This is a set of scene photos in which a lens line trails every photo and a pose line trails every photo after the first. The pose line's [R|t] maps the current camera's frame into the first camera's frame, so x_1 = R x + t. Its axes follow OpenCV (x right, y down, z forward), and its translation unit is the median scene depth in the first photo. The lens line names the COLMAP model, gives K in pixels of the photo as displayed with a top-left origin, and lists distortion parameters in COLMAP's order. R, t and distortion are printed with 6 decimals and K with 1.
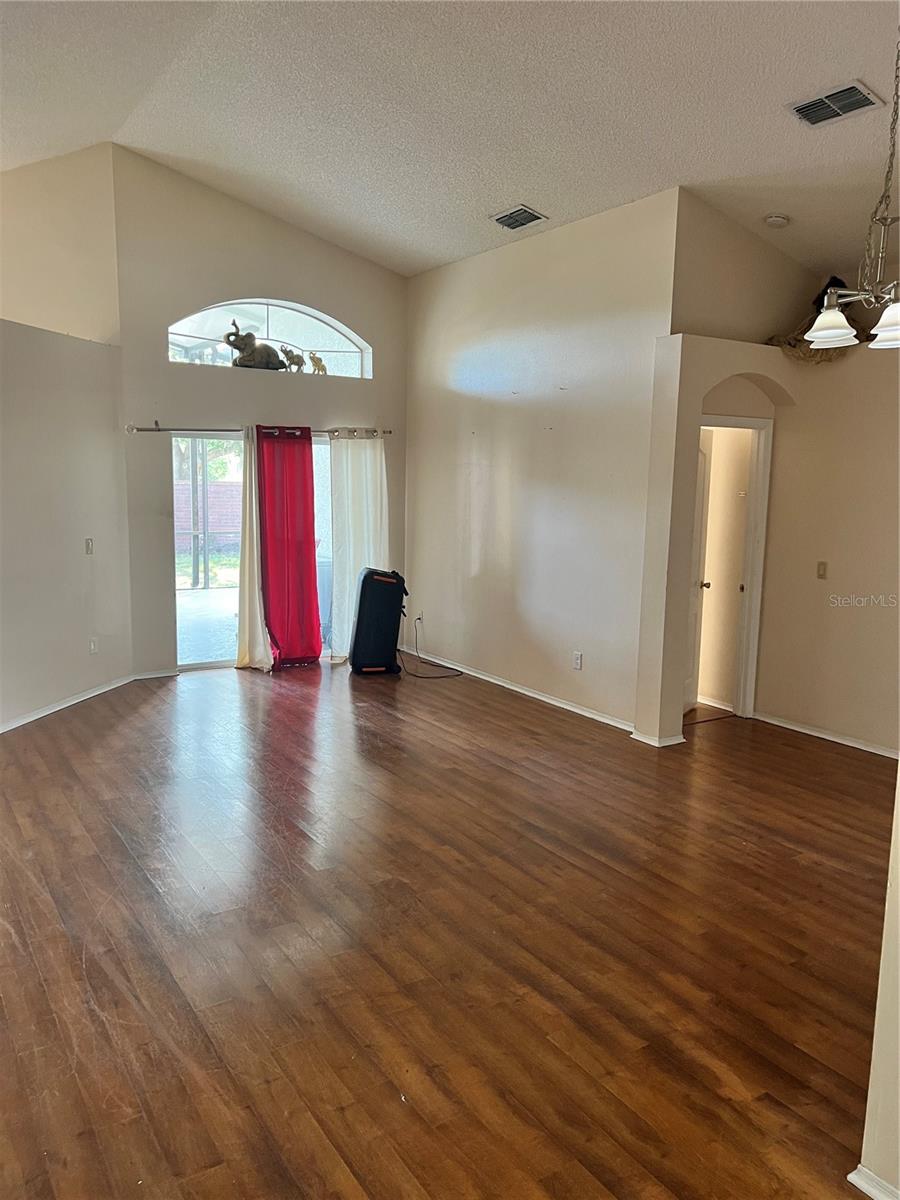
lens RADIAL K [[902.0, 0, 438.4], [0, 902.0, 602.6], [0, 0, 1]] dist [0.042525, -0.001152]
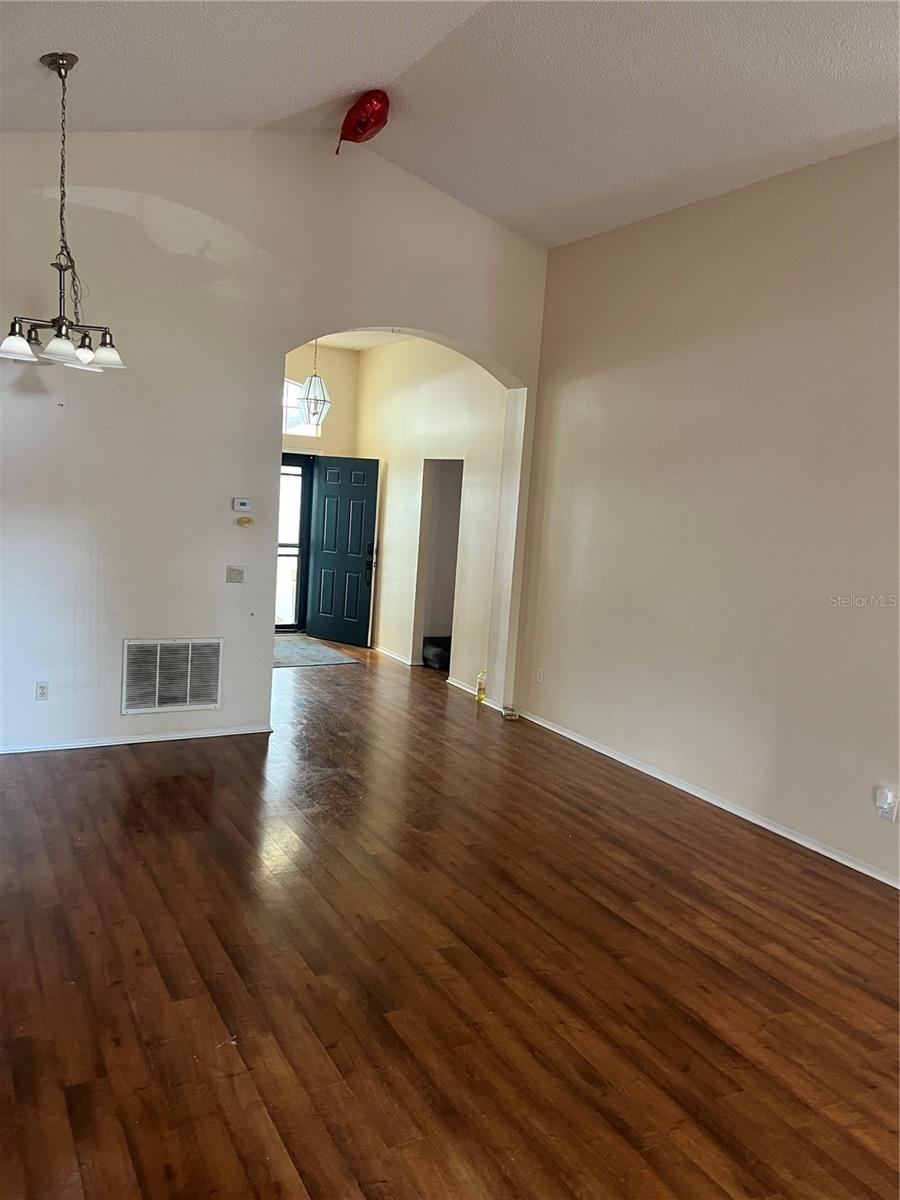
lens RADIAL K [[904.8, 0, 450.0], [0, 904.8, 600.0], [0, 0, 1]] dist [-0.000938, 0.000114]
pose [[-0.995083, -0.091604, 0.037669, -0.084950], [-0.078087, 0.959521, 0.270597, -0.278257], [-0.060932, 0.266325, -0.961956, 1.746258]]
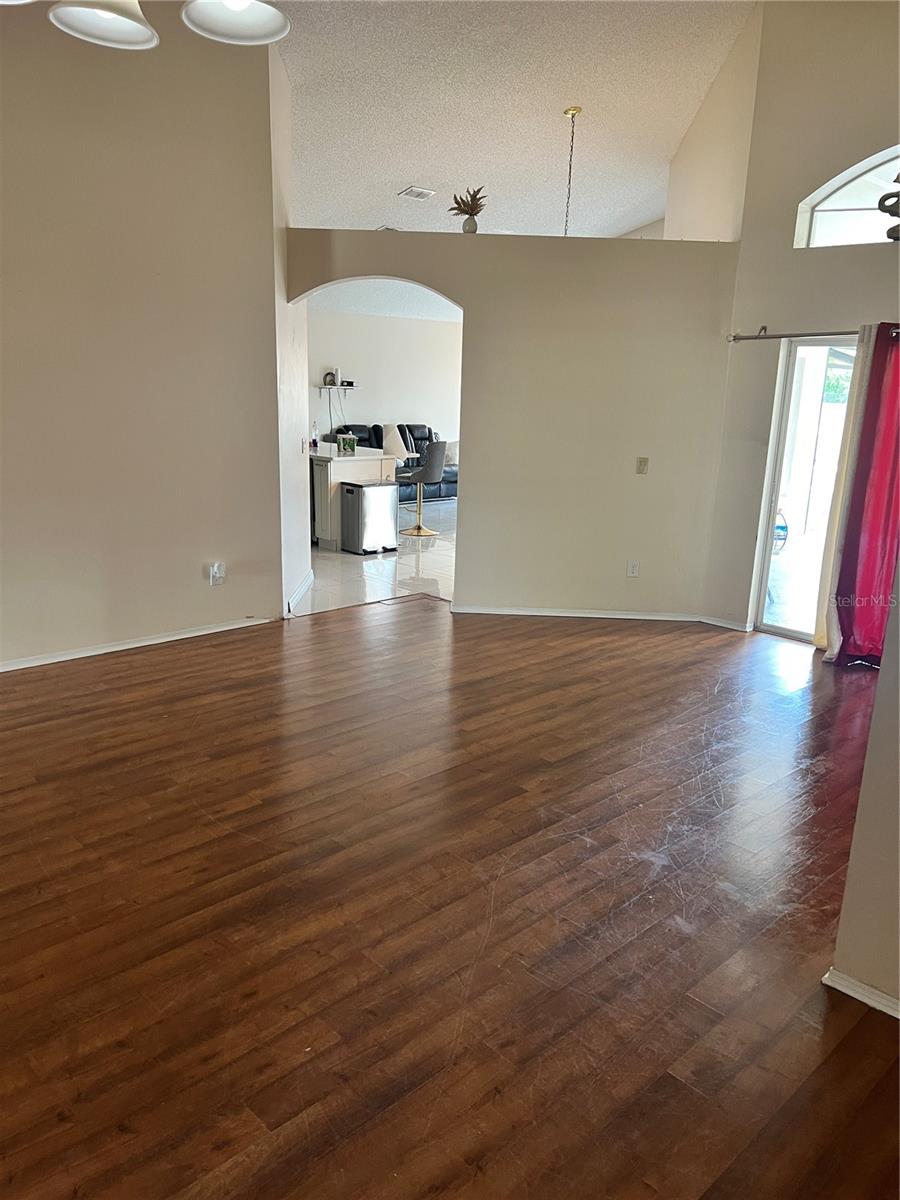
lens RADIAL K [[902.0, 0, 438.4], [0, 902.0, 602.6], [0, 0, 1]] dist [0.042525, -0.001152]
pose [[0.202787, 0.231564, -0.951449, 0.754233], [-0.170915, 0.965092, 0.198456, -0.109319], [0.964192, 0.122372, 0.235285, 0.847350]]
